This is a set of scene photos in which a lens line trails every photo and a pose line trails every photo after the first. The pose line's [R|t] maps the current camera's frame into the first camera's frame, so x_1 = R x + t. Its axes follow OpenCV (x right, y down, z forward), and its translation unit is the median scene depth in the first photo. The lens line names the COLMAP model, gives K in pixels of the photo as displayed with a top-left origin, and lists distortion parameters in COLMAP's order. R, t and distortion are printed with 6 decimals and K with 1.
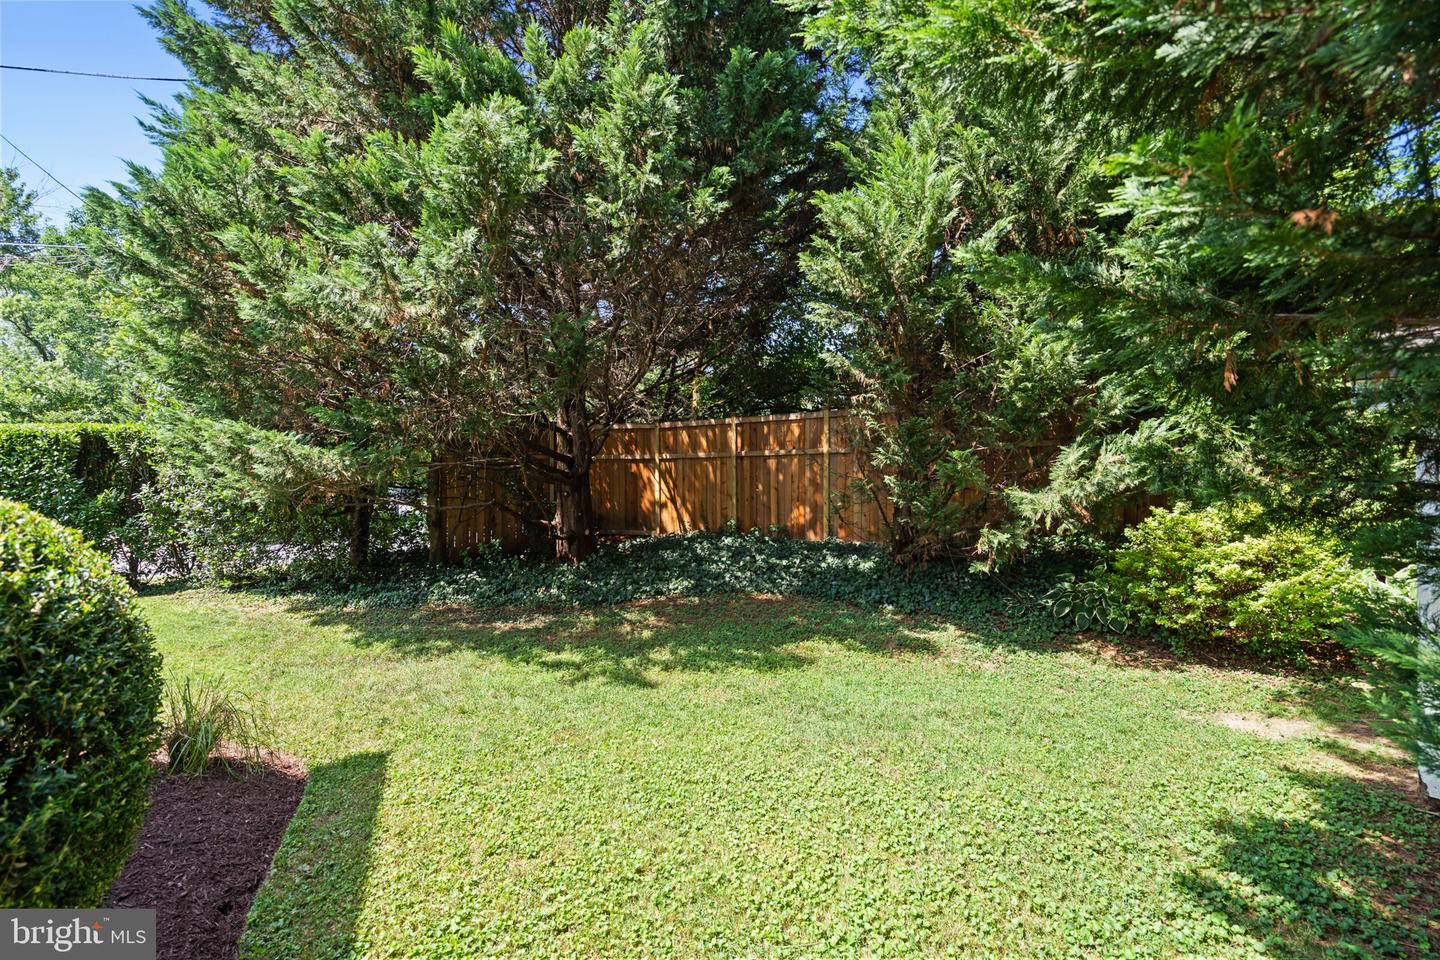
lens RADIAL K [[662.6, 0, 720.2], [0, 662.6, 481.9], [0, 0, 1]] dist [0.000036, 0.000496]
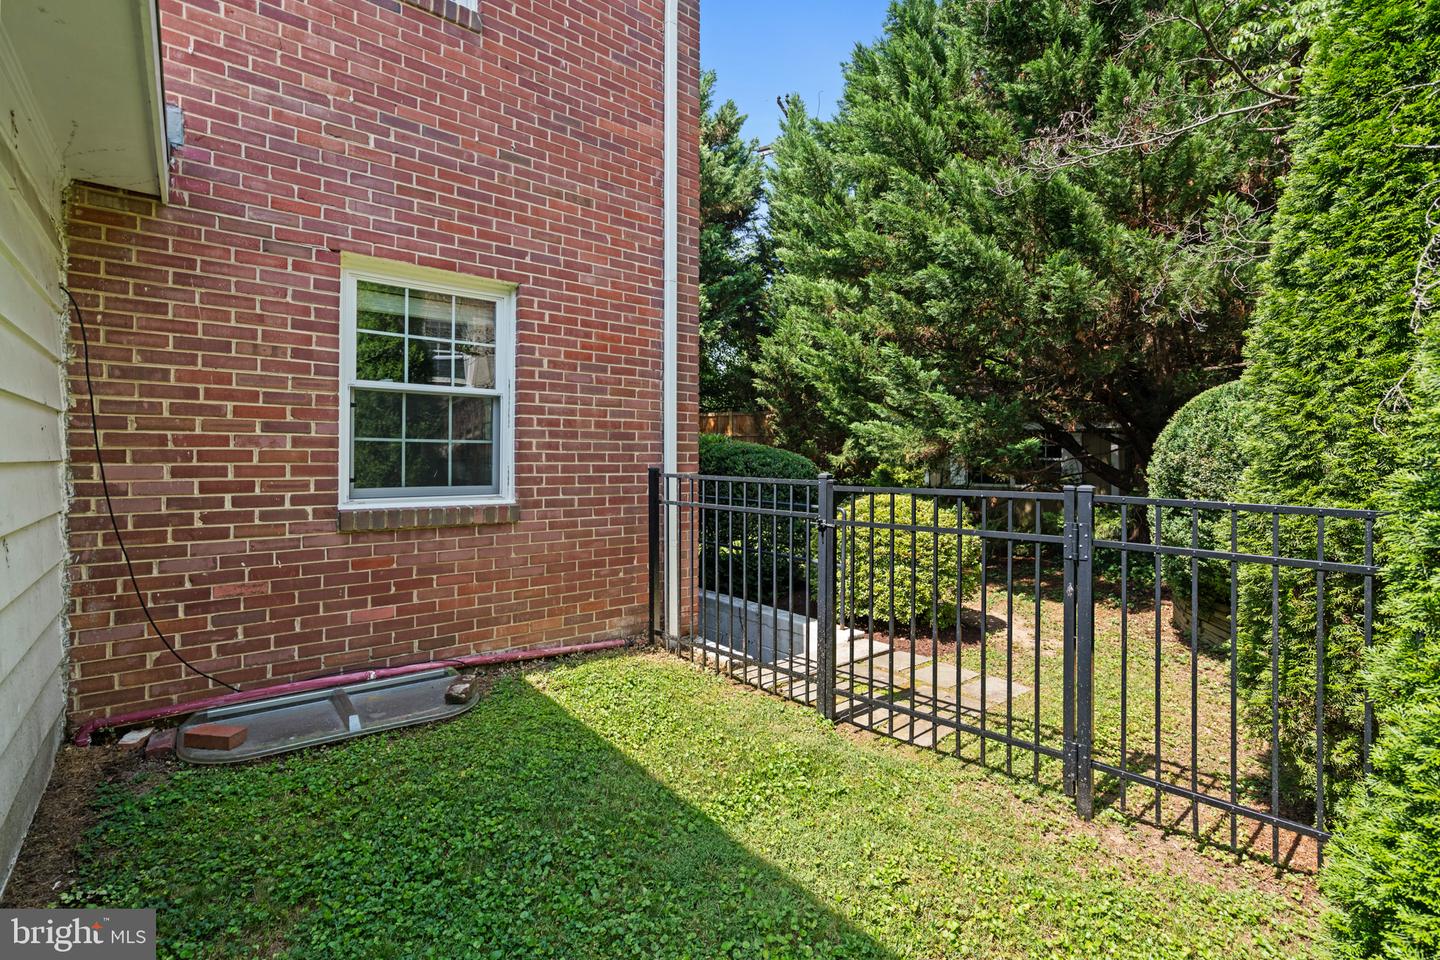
lens RADIAL K [[662.6, 0, 720.8], [0, 662.6, 470.3], [0, 0, 1]] dist [0.000036, 0.000496]
pose [[0.971305, 0.002073, 0.237826, -0.579934], [-0.006244, 0.999840, 0.016785, 0.030965], [-0.237753, -0.017788, 0.971163, -1.400155]]
